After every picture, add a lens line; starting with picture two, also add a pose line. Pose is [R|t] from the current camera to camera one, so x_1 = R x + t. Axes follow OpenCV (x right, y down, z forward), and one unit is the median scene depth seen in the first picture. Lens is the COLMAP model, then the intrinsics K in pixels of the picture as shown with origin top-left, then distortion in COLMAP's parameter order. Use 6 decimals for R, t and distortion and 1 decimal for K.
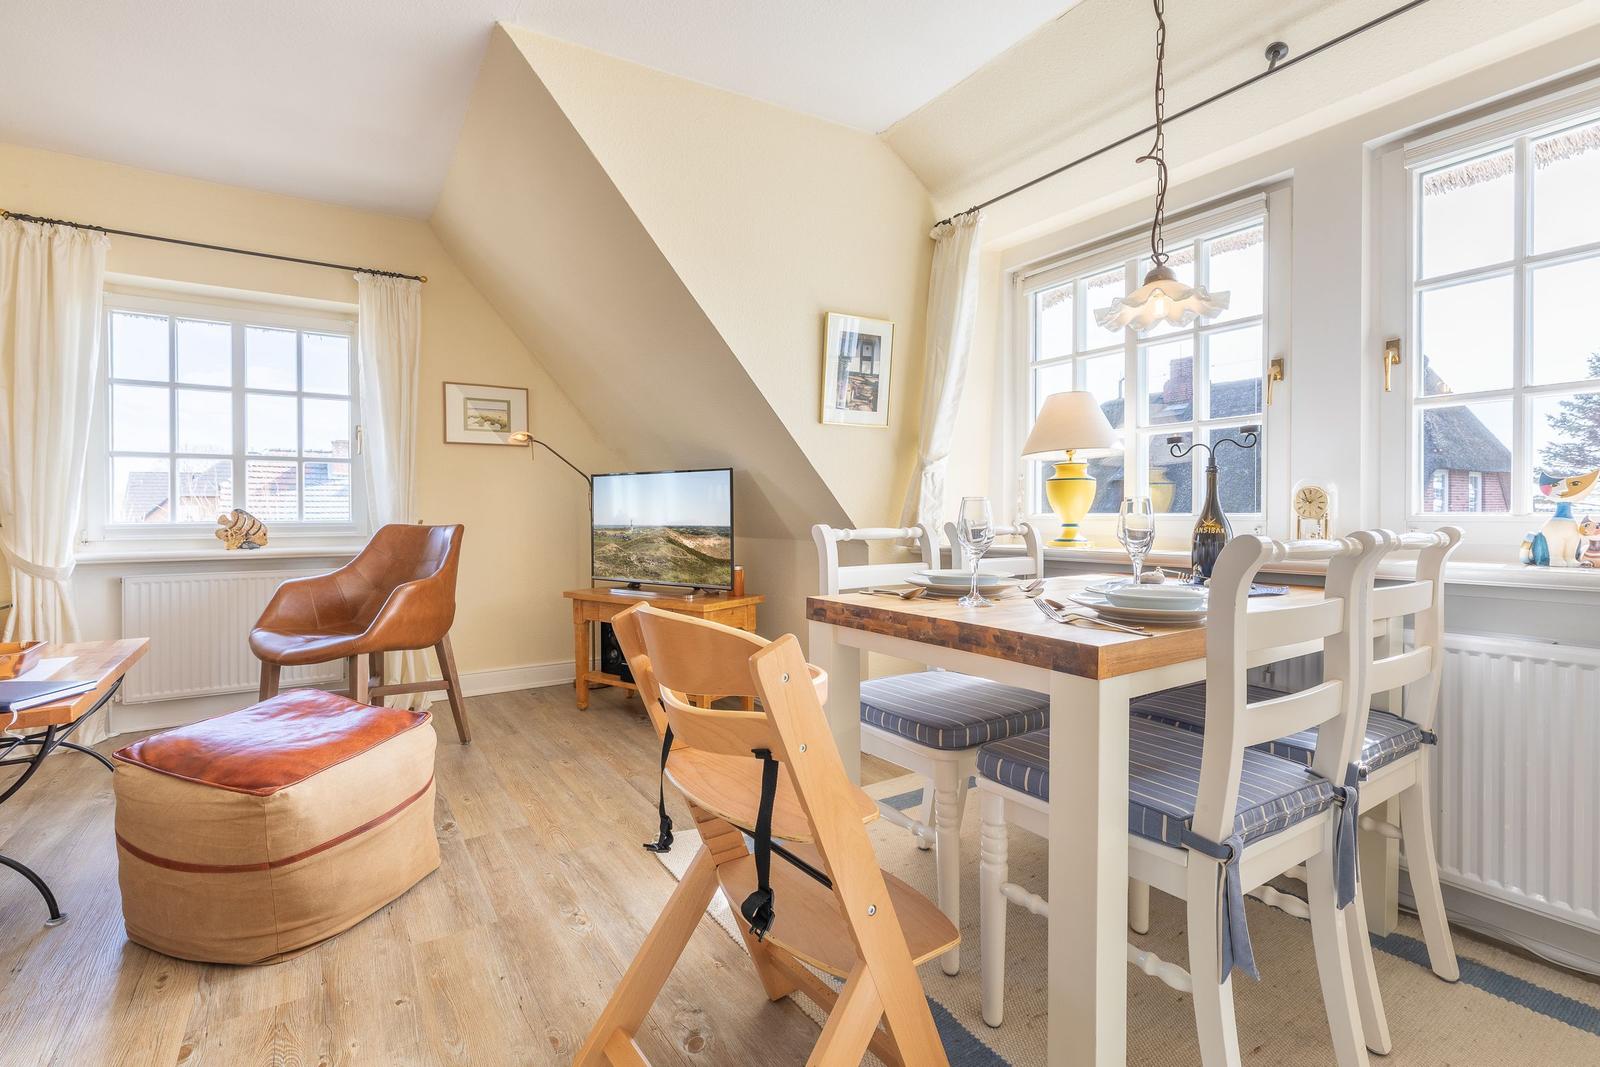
lens RADIAL K [[726.3, 0, 800.0], [0, 726.3, 533.5], [0, 0, 1]] dist [0.002371, 0.000327]
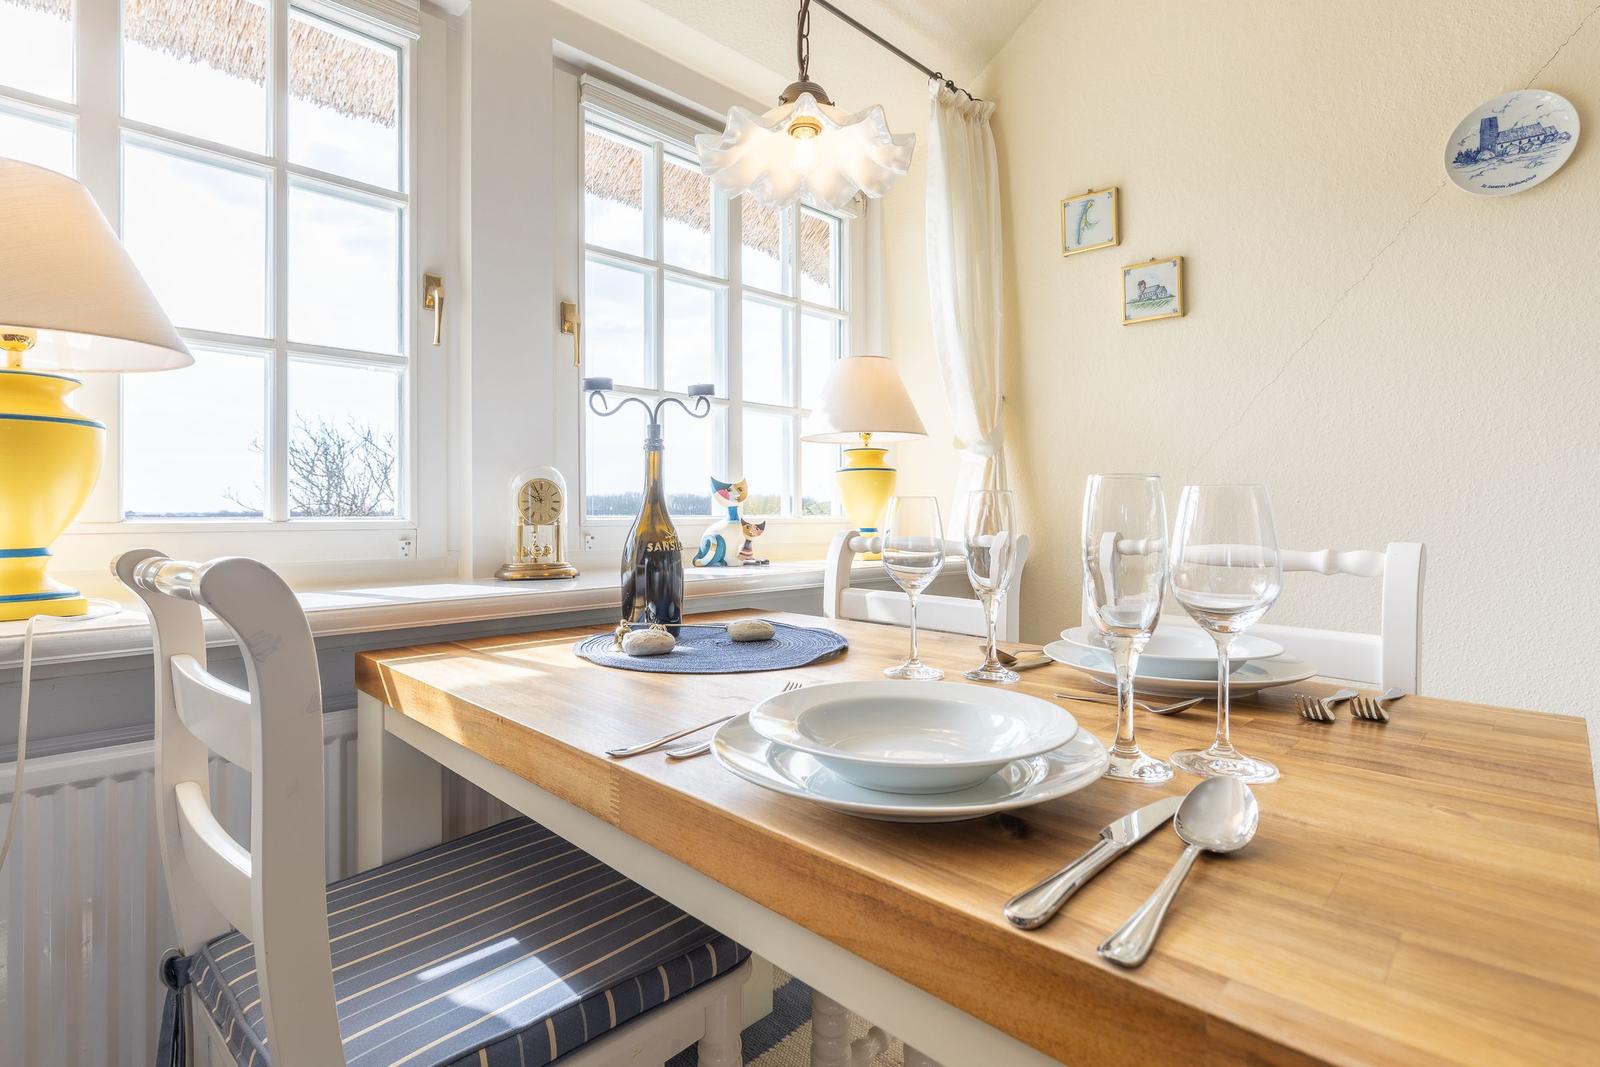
lens RADIAL K [[767.2, 0, 795.3], [0, 767.2, 509.7], [0, 0, 1]] dist [0.002793, 0.000610]
pose [[-0.188724, 0.005735, 0.982013, -0.083060], [0.026840, 0.999640, -0.000680, -0.032349], [-0.981663, 0.026229, -0.188810, 1.049399]]
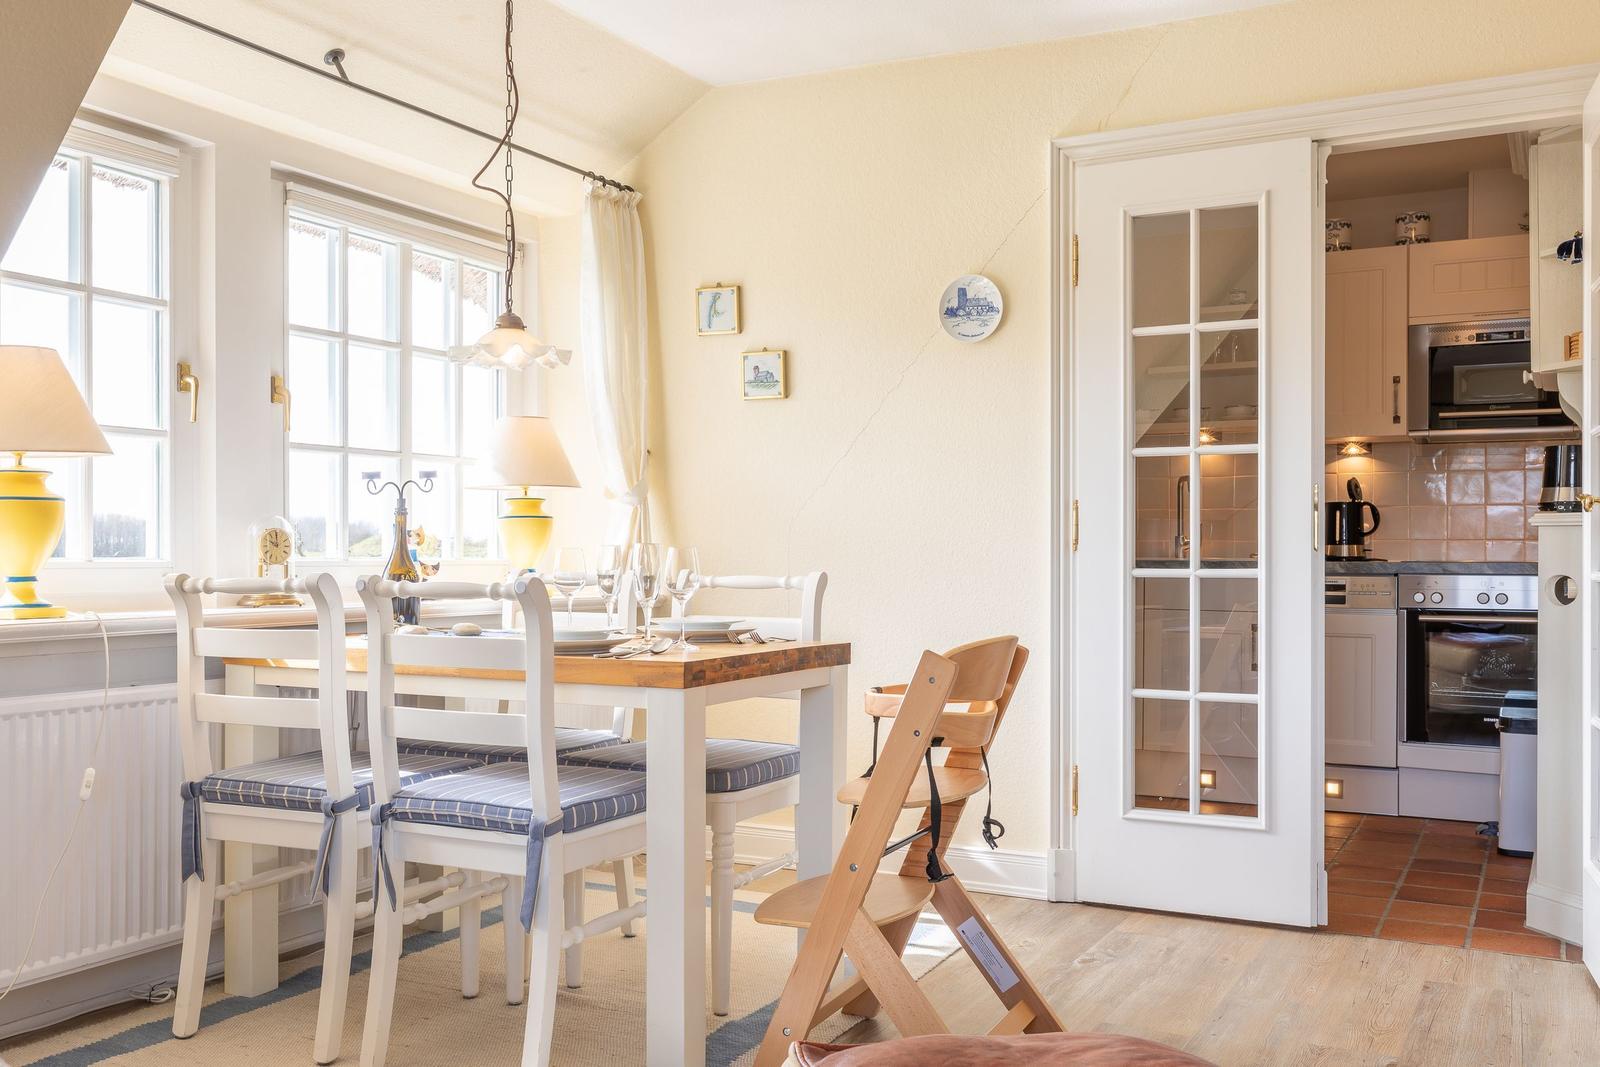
lens RADIAL K [[1463.3, 0, 793.7], [0, 1463.3, 536.0], [0, 0, 1]] dist [0.008804, 0.006550]
pose [[-0.479242, 0.010301, 0.877622, -1.363327], [0.020770, 0.999784, -0.000393, -0.047990], [-0.877437, 0.018040, -0.479353, 1.516917]]
